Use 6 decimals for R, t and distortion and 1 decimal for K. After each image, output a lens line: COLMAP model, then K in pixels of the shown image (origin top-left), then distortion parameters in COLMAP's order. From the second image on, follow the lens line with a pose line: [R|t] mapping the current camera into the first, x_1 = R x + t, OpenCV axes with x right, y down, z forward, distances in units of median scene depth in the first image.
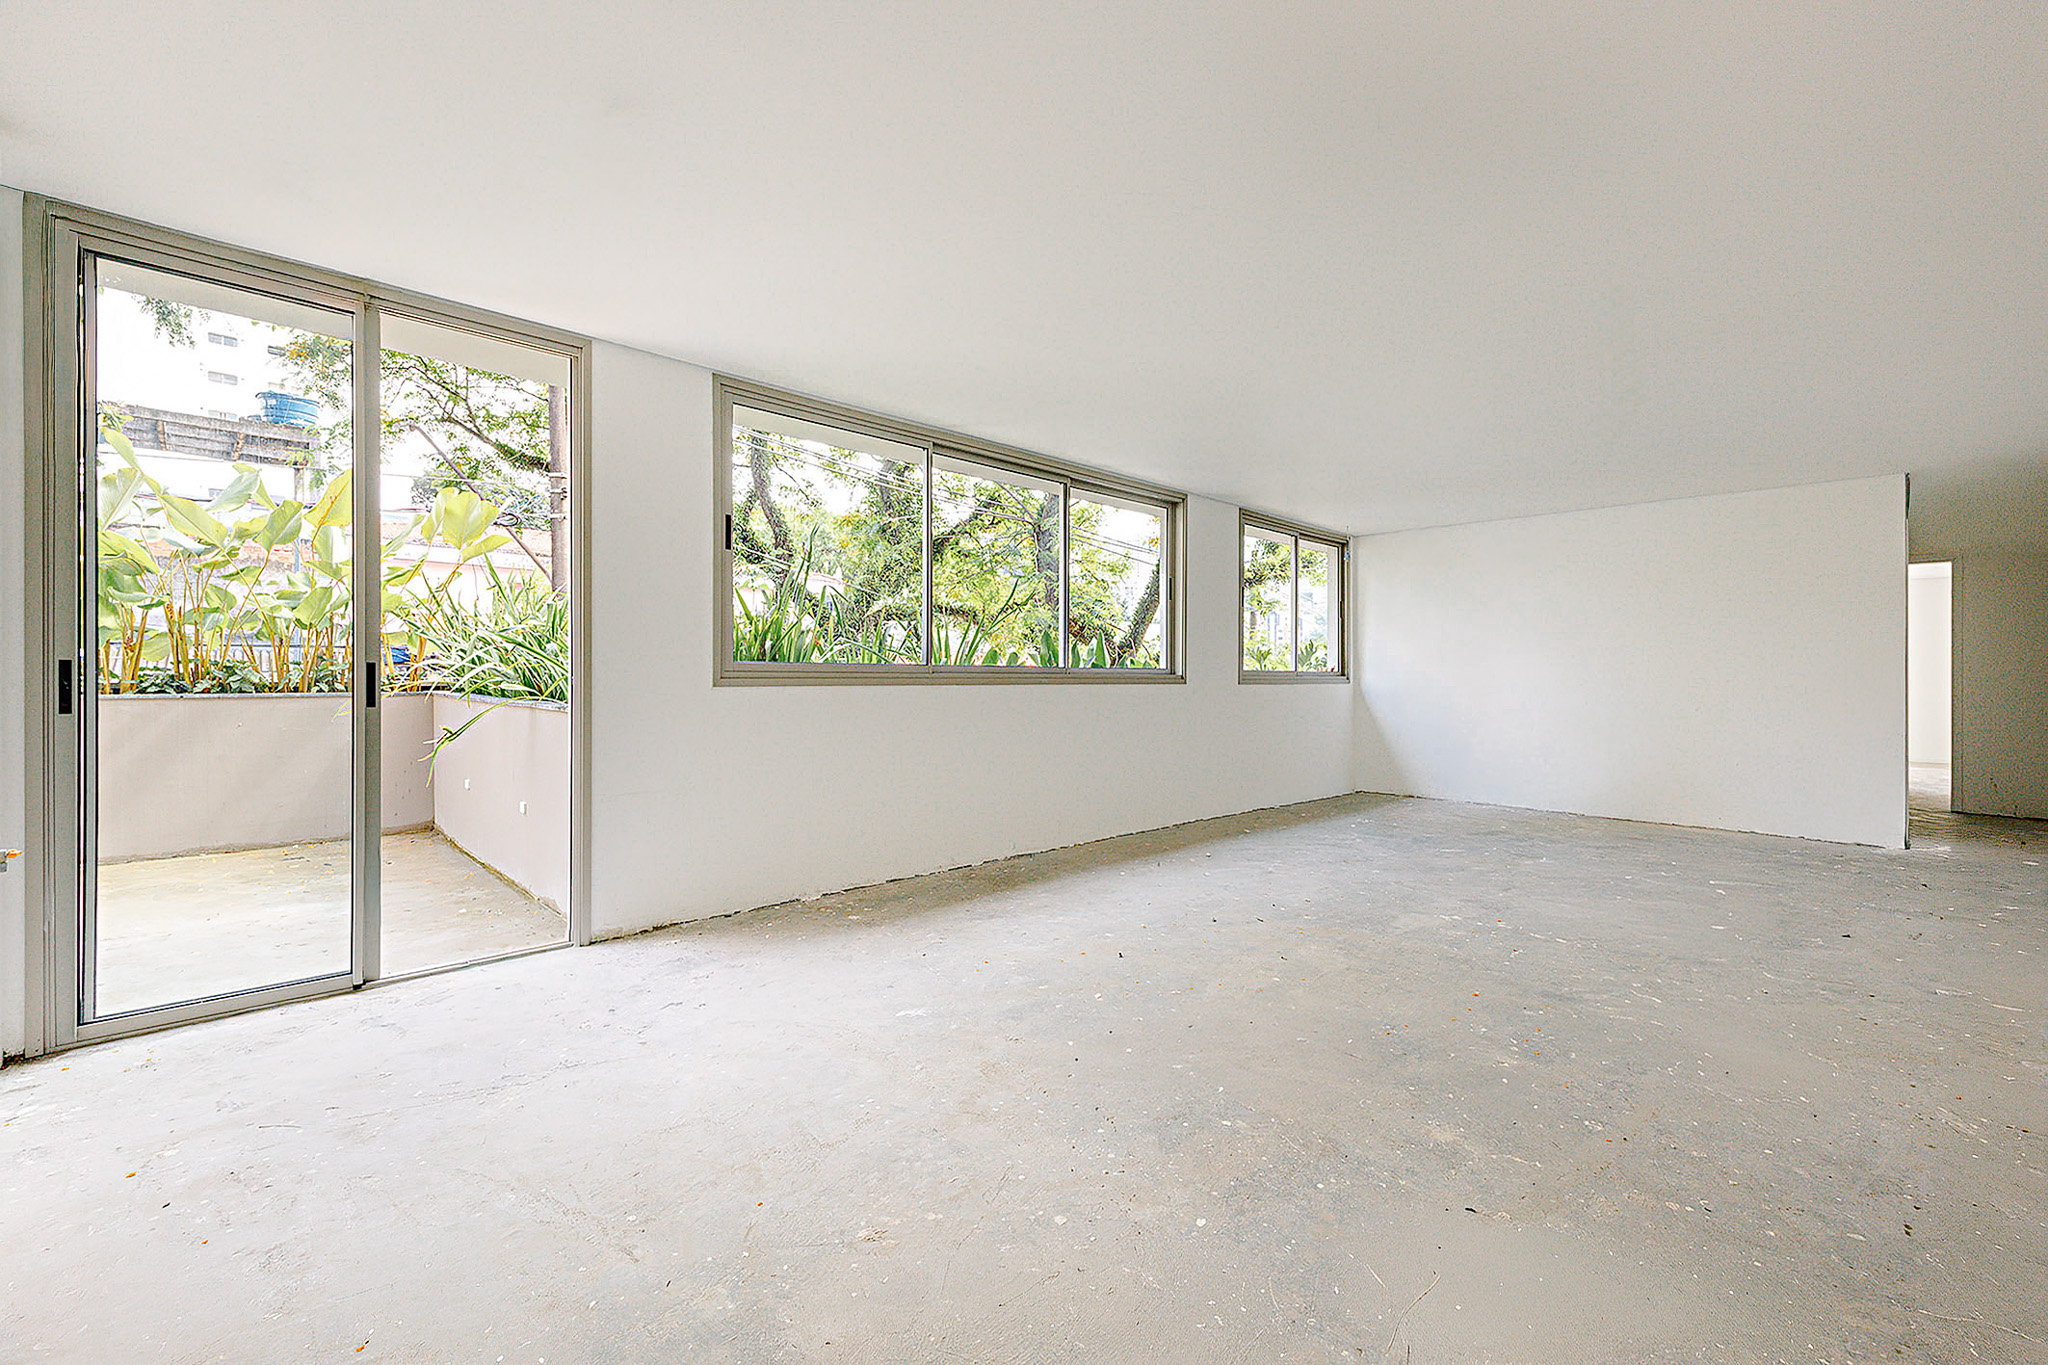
lens RADIAL K [[1318.9, 0, 1023.9], [0, 1318.9, 683.6], [0, 0, 1]] dist [0.000079, 0.001129]
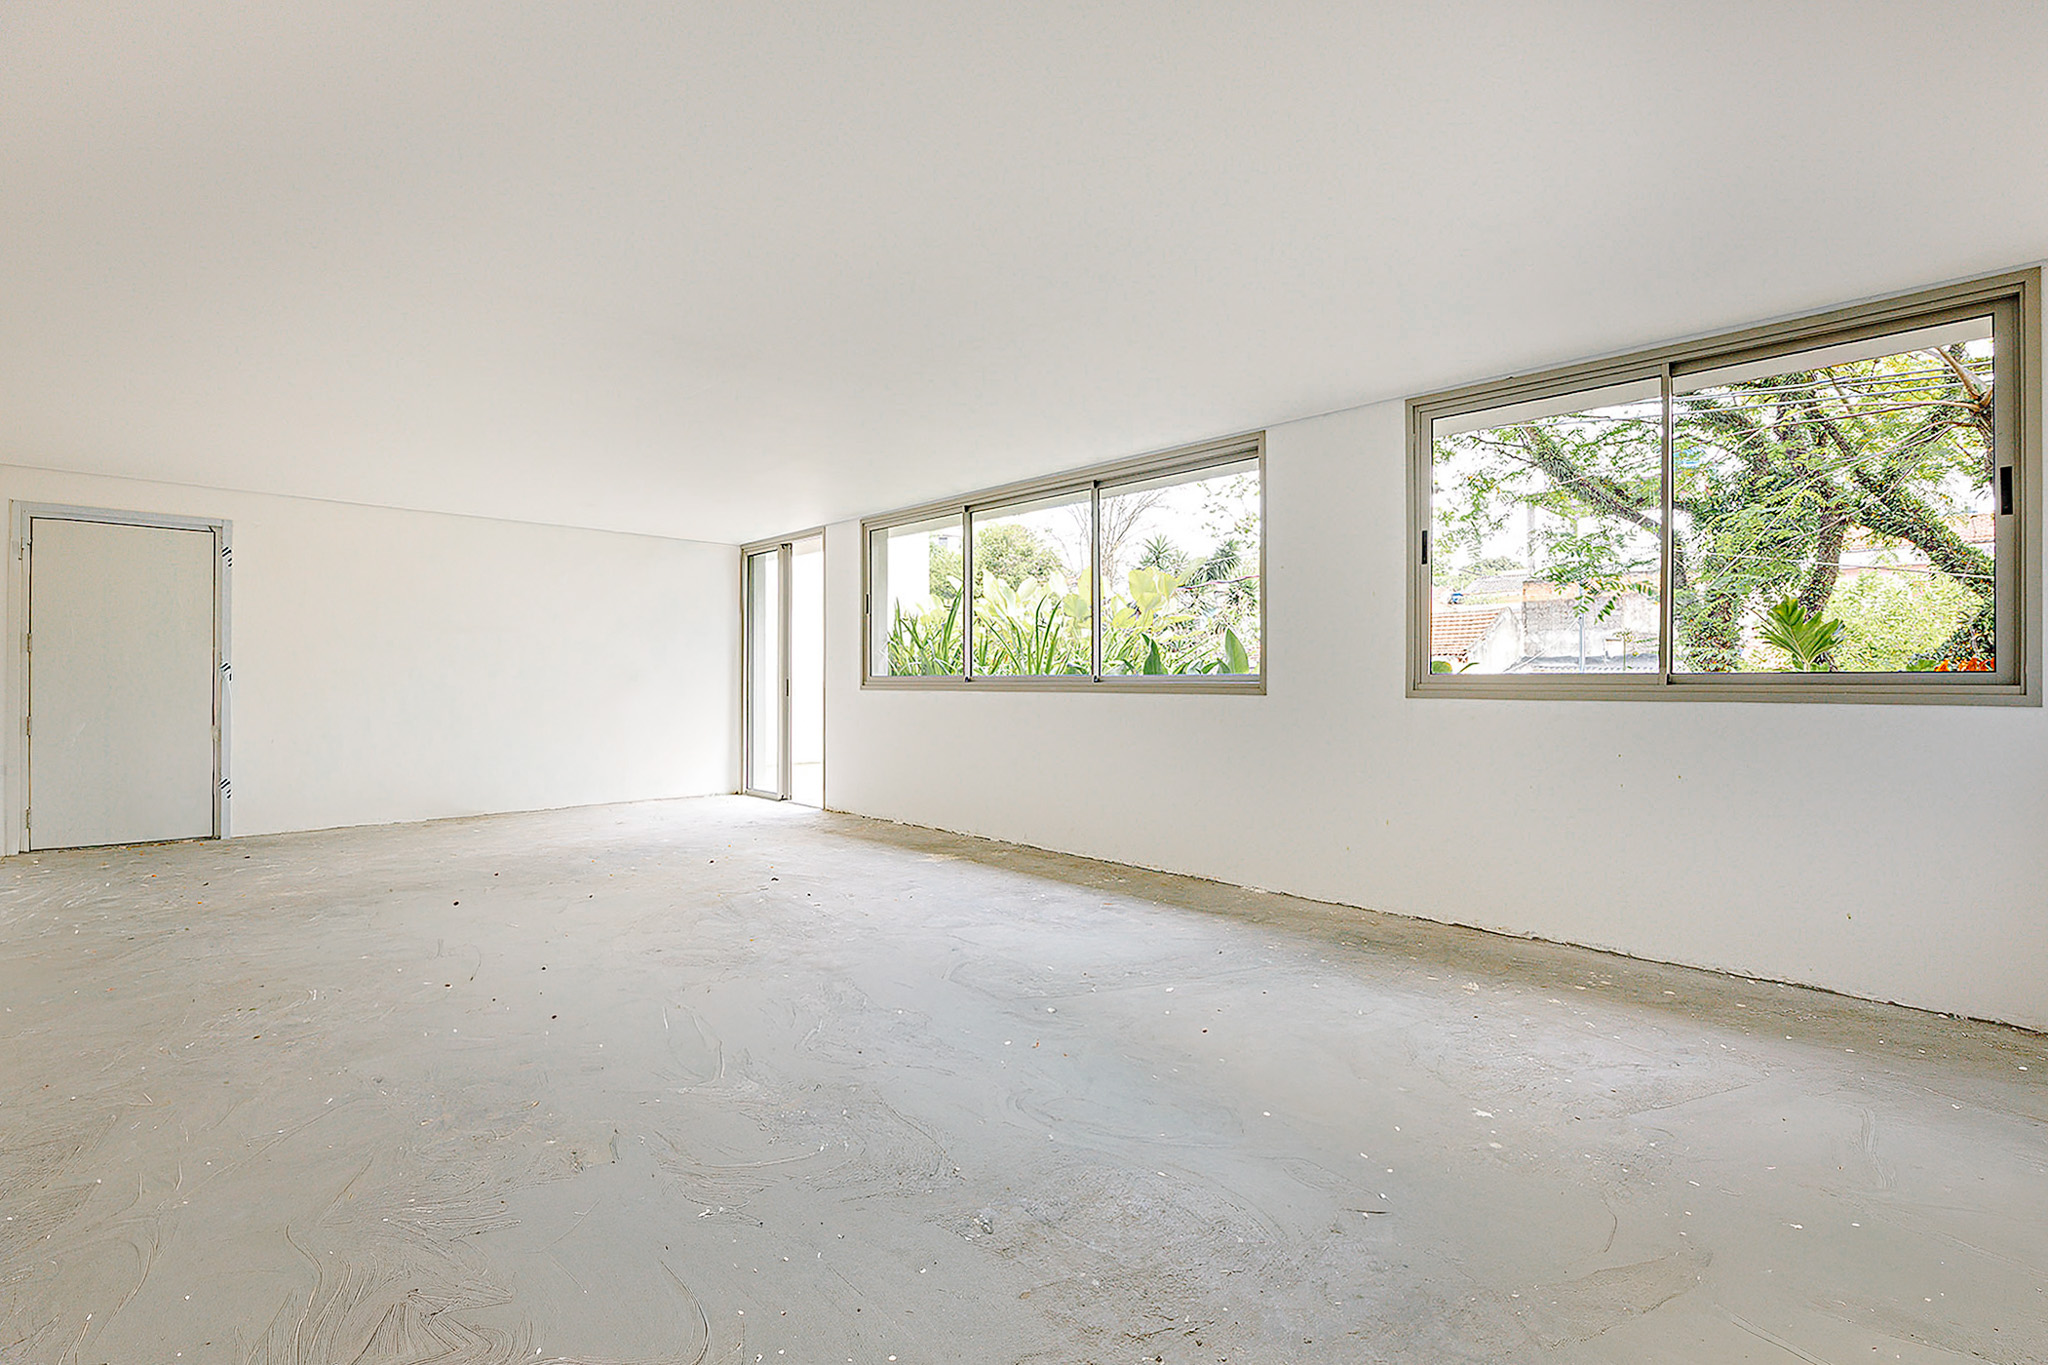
lens RADIAL K [[937.9, 0, 1022.7], [0, 937.9, 689.6], [0, 0, 1]] dist [0.020492, 0.000394]
pose [[-0.226412, -0.000088, -0.974032, 0.674638], [-0.011987, 0.999925, 0.002696, -0.003379], [0.973958, 0.012286, -0.226396, 1.028807]]
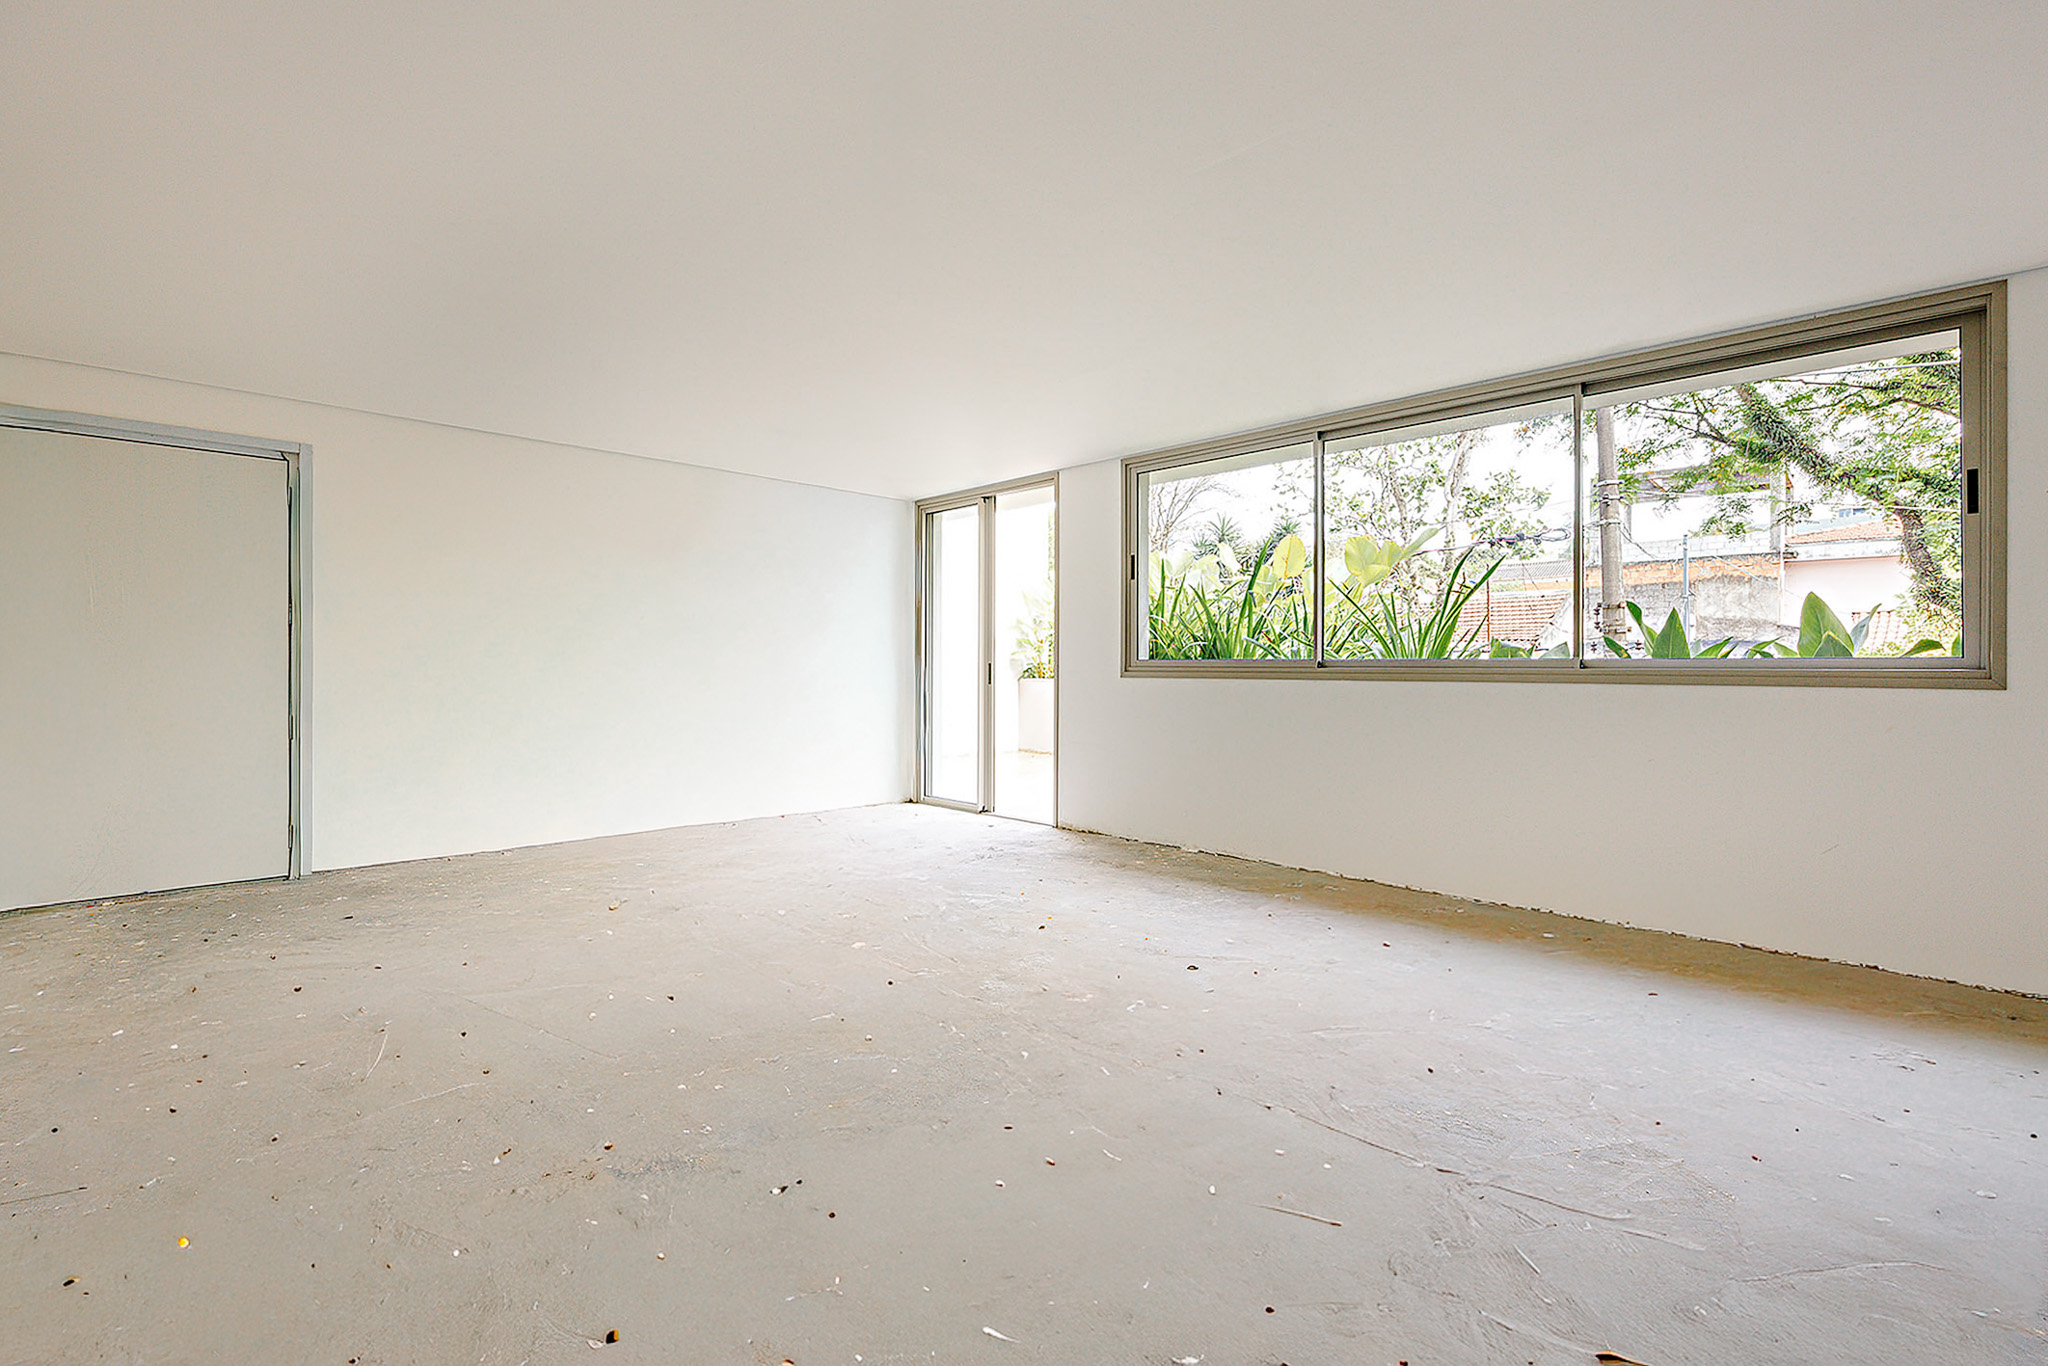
lens RADIAL K [[862.3, 0, 1027.6], [0, 862.3, 681.1], [0, 0, 1]] dist [-0.001269, -0.000406]
pose [[-0.180944, 0.009848, -0.983444, 0.532692], [-0.013796, 0.999826, 0.012551, -0.002975], [0.983397, 0.015839, -0.180776, 0.800800]]
